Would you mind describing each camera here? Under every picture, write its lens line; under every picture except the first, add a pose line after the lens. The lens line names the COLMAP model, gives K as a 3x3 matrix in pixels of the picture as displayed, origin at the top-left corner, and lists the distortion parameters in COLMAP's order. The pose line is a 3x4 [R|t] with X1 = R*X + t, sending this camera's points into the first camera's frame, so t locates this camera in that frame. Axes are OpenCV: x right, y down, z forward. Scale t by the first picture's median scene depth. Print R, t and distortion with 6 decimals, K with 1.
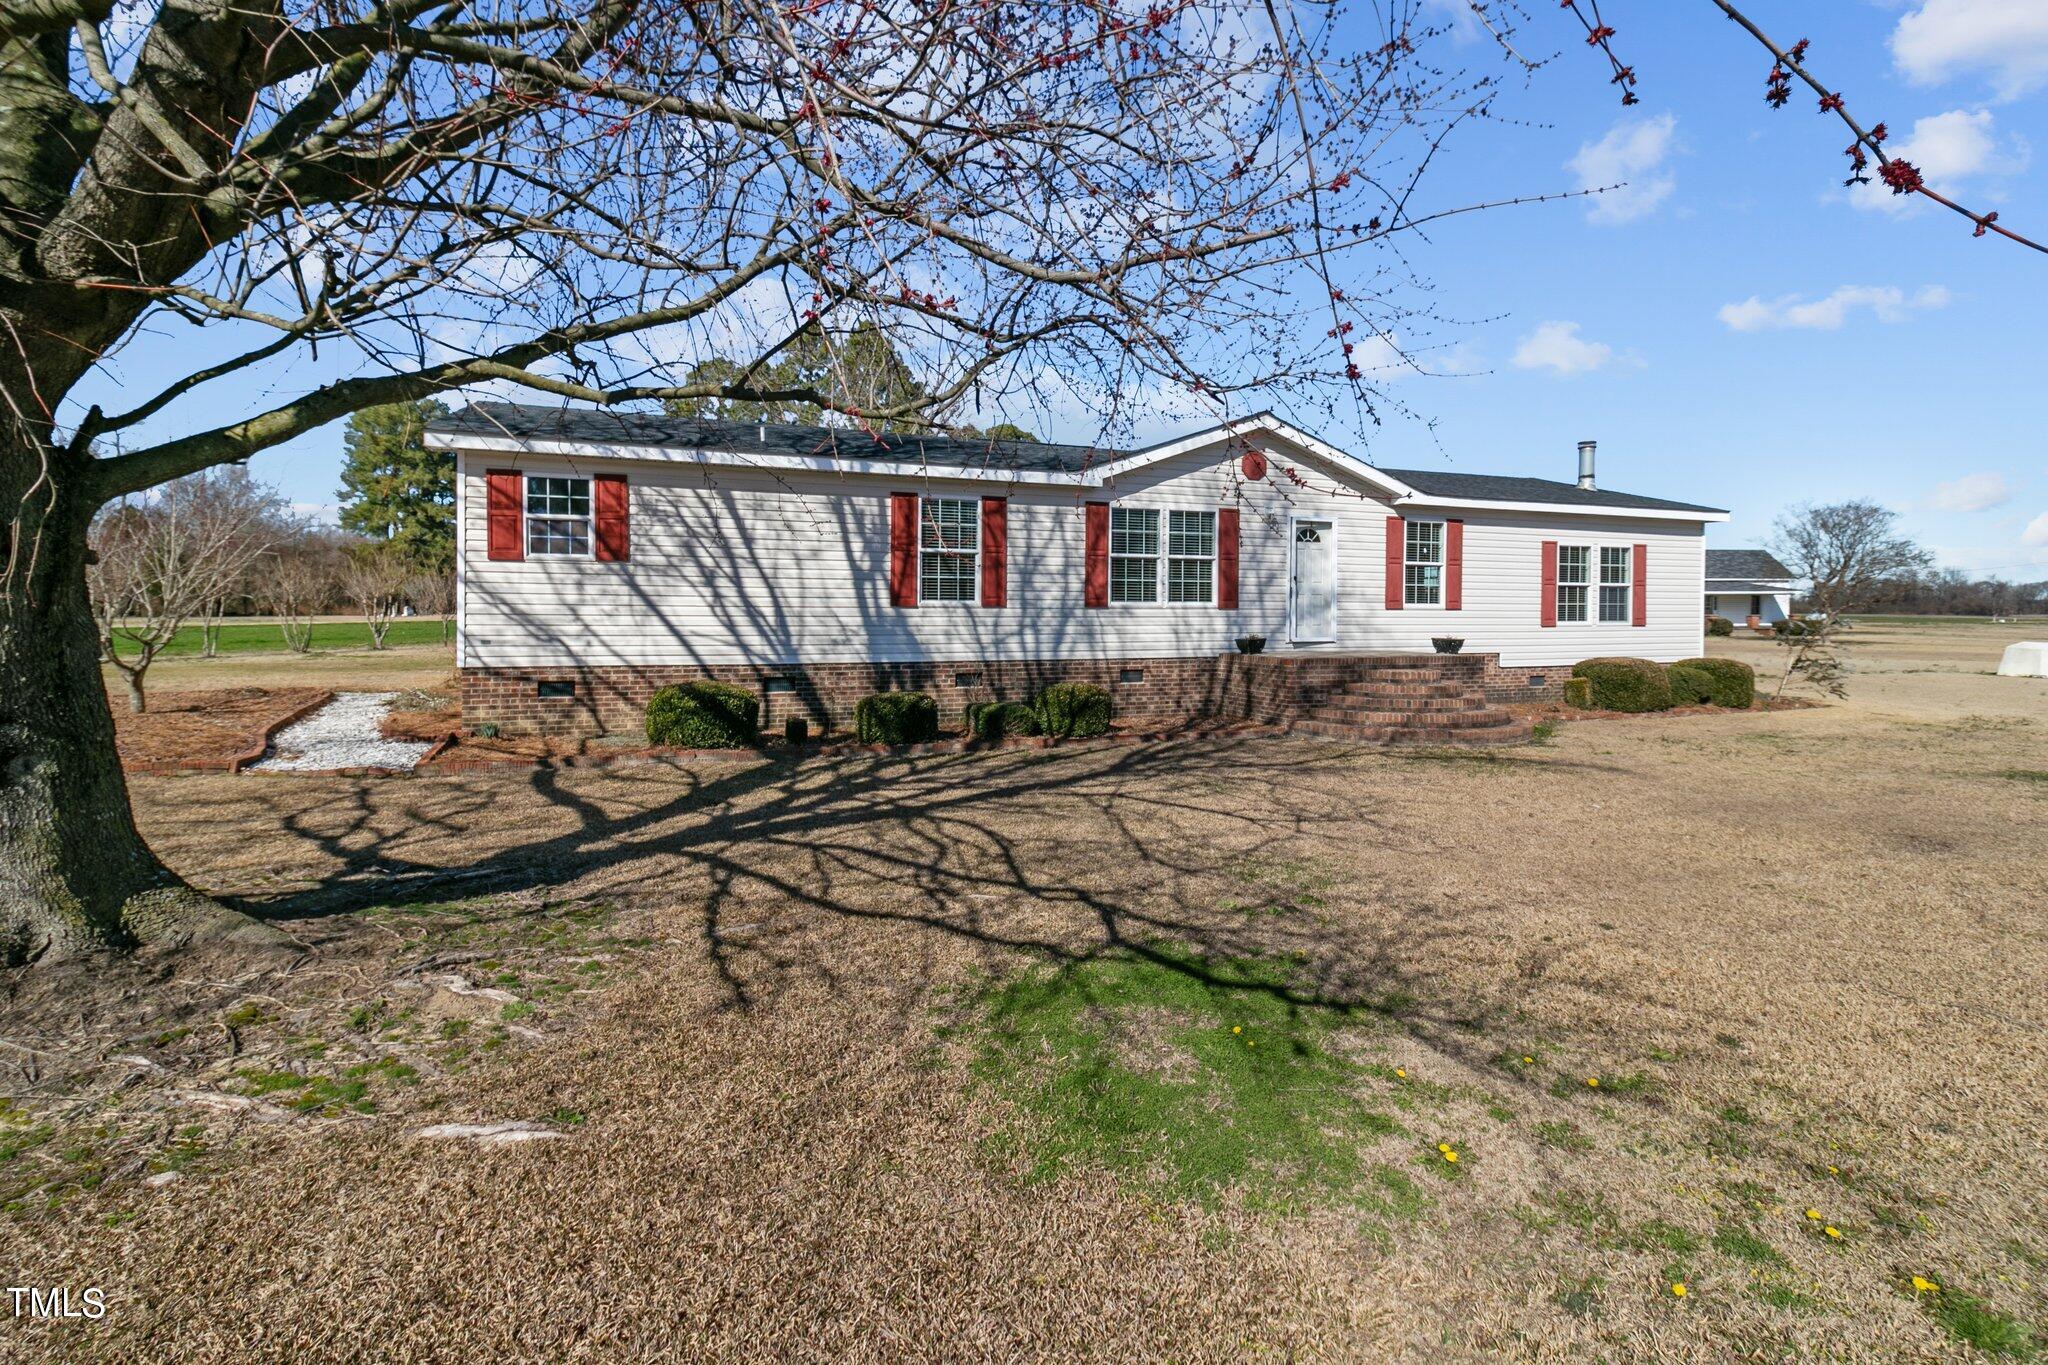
lens RADIAL K [[967.1, 0, 1008.9], [0, 967.1, 639.4], [0, 0, 1]] dist [0.012337, -0.003841]
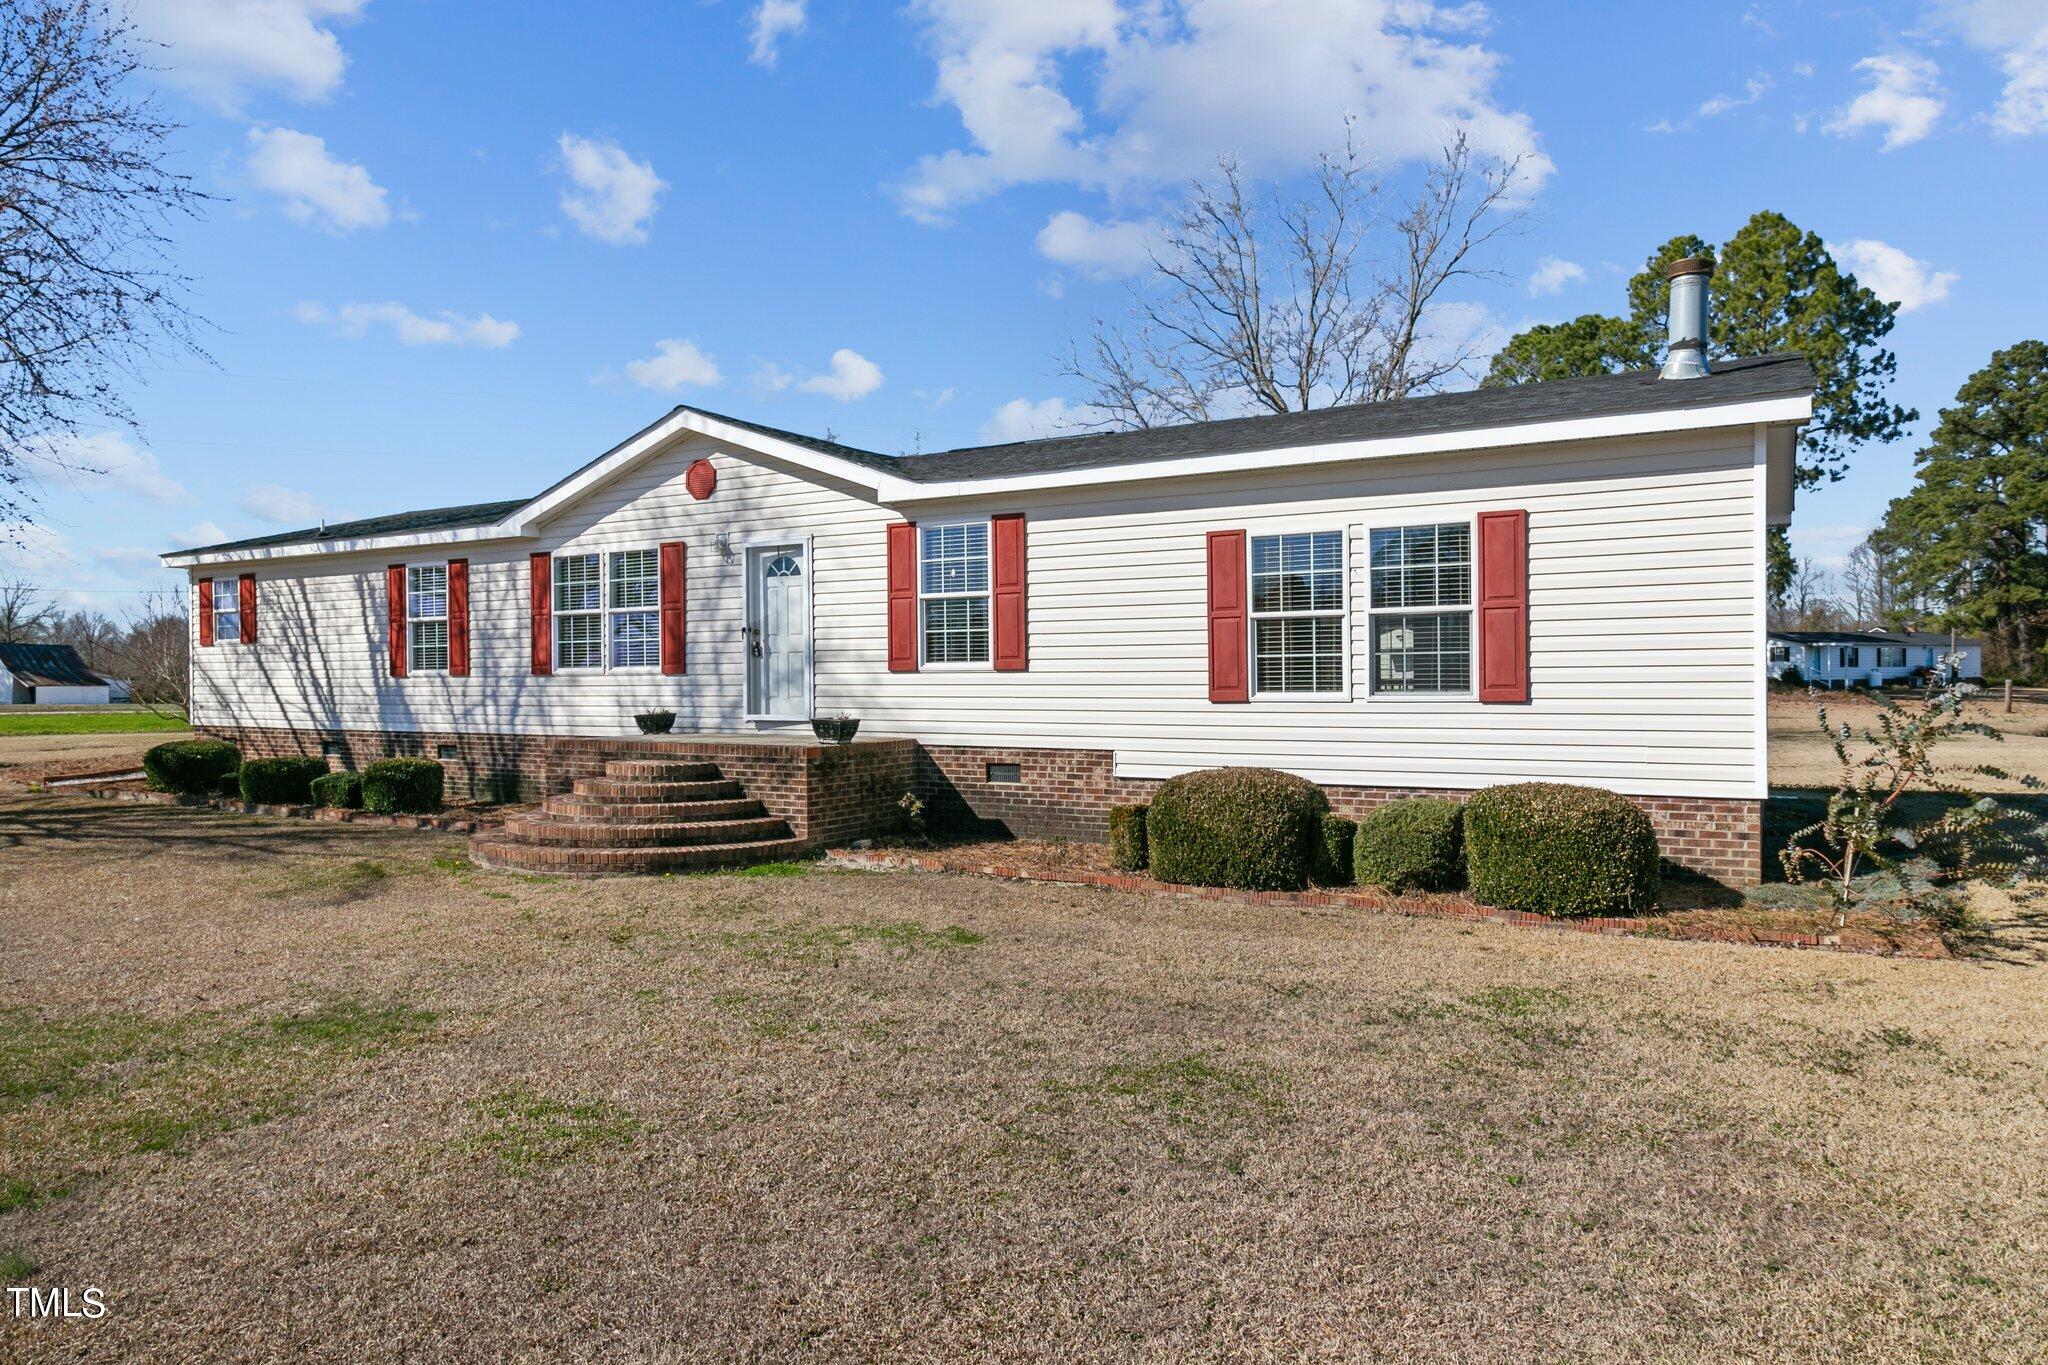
lens RADIAL K [[1296.8, 0, 1029.9], [0, 1296.8, 703.9], [0, 0, 1]] dist [0.003707, 0.008716]
pose [[0.615903, 0.004963, -0.787806, 1.281756], [-0.017142, 0.999828, -0.007103, -0.006690], [0.787635, 0.017880, 0.615882, 0.637260]]
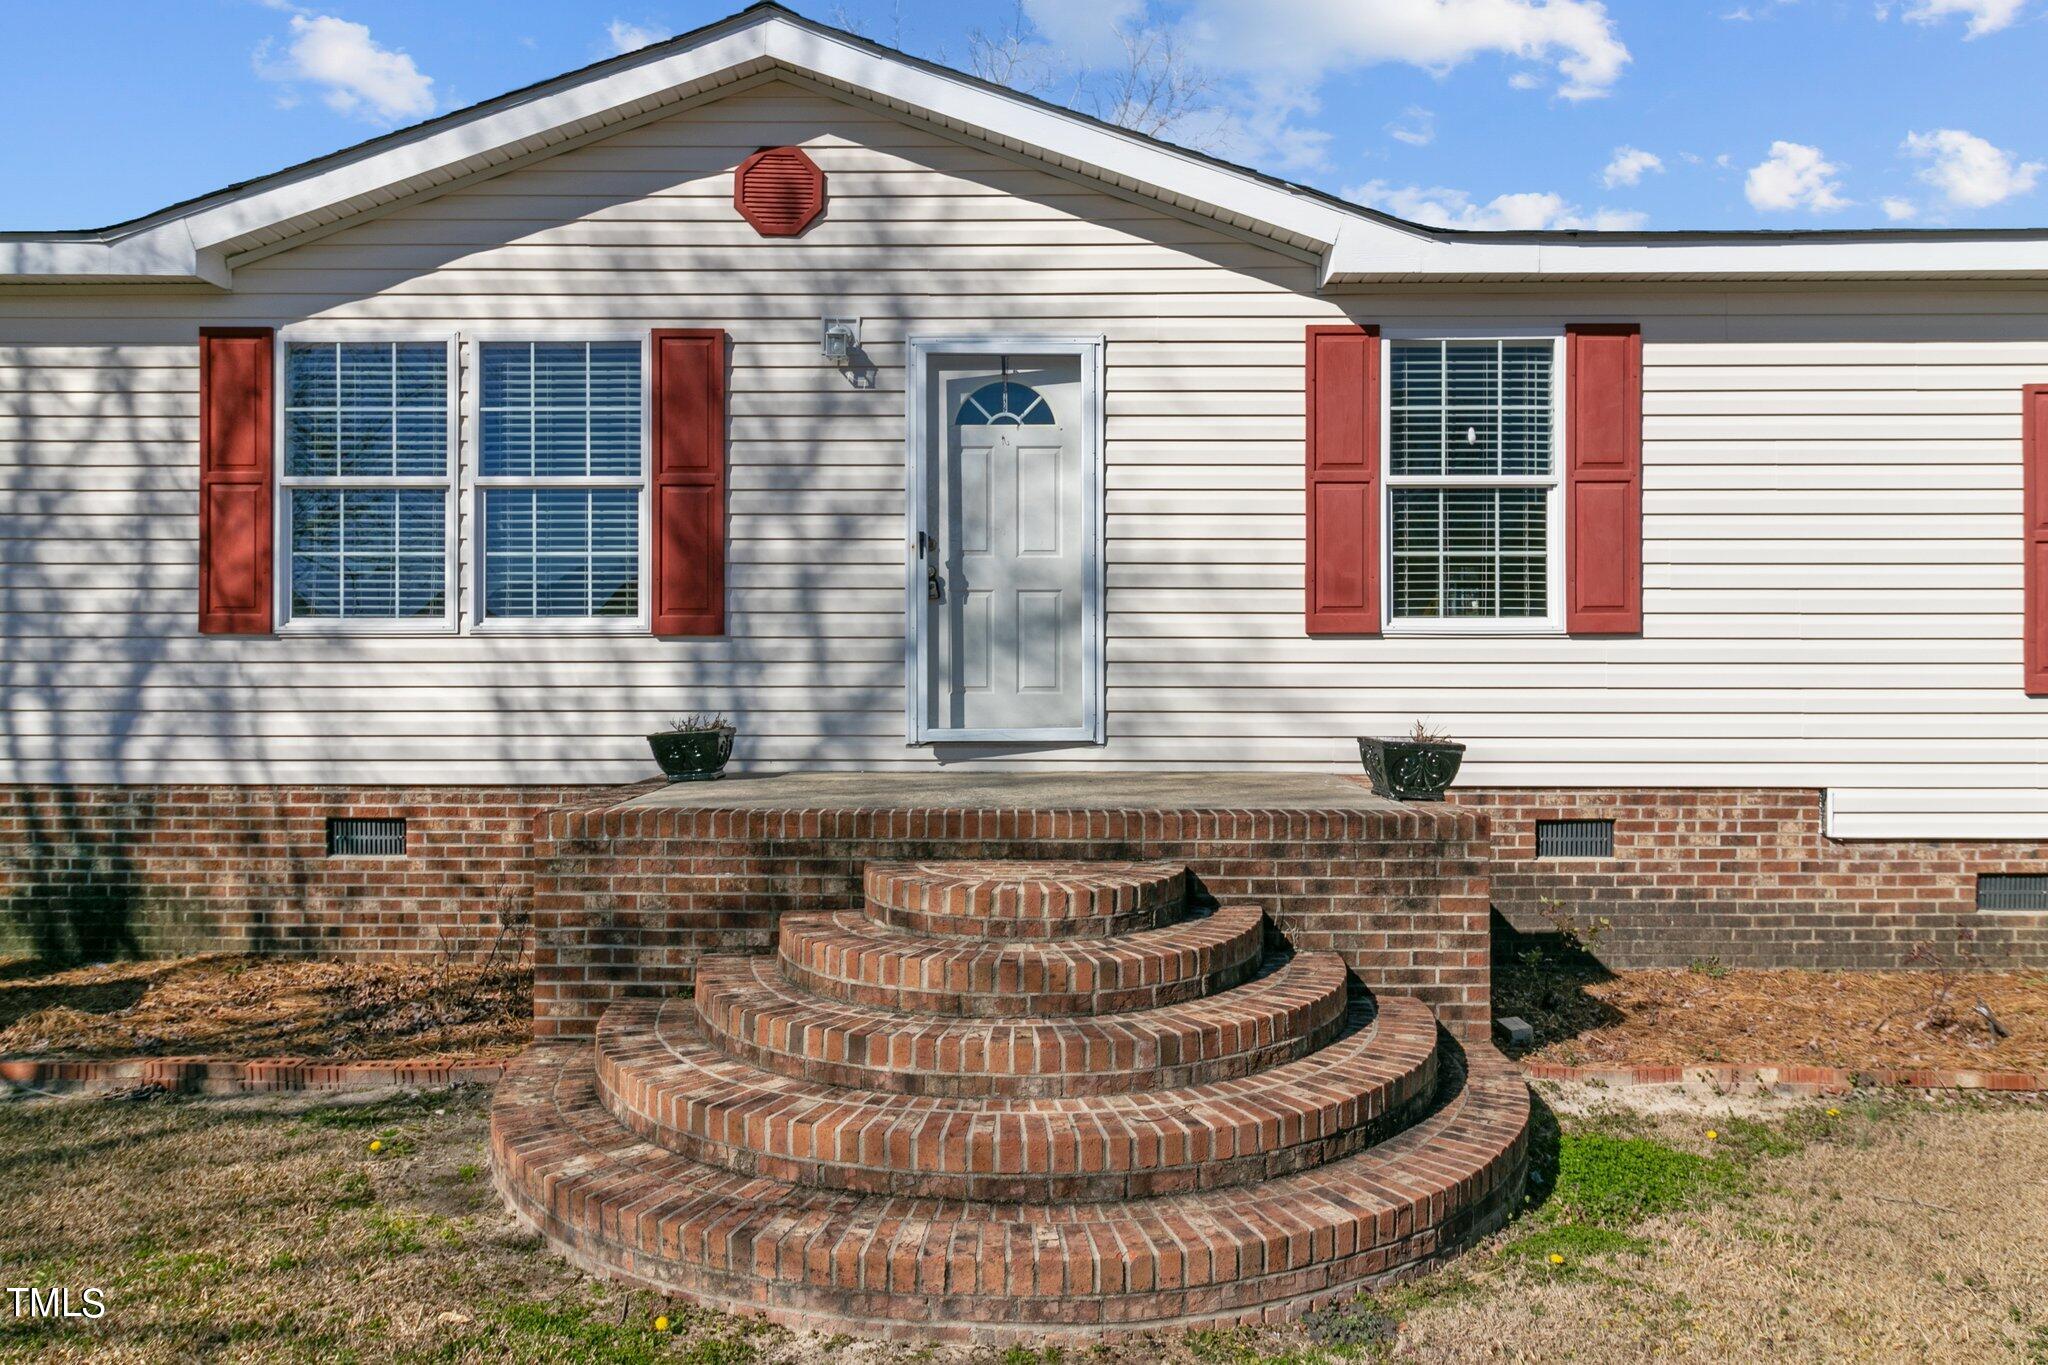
lens RADIAL K [[1296.8, 0, 1018.7], [0, 1296.8, 671.2], [0, 0, 1]] dist [0.003707, 0.008716]
pose [[0.926773, -0.003719, -0.375604, 0.527566], [-0.007584, 0.999562, -0.028611, -0.008790], [0.375546, 0.029364, 0.926339, 0.684152]]
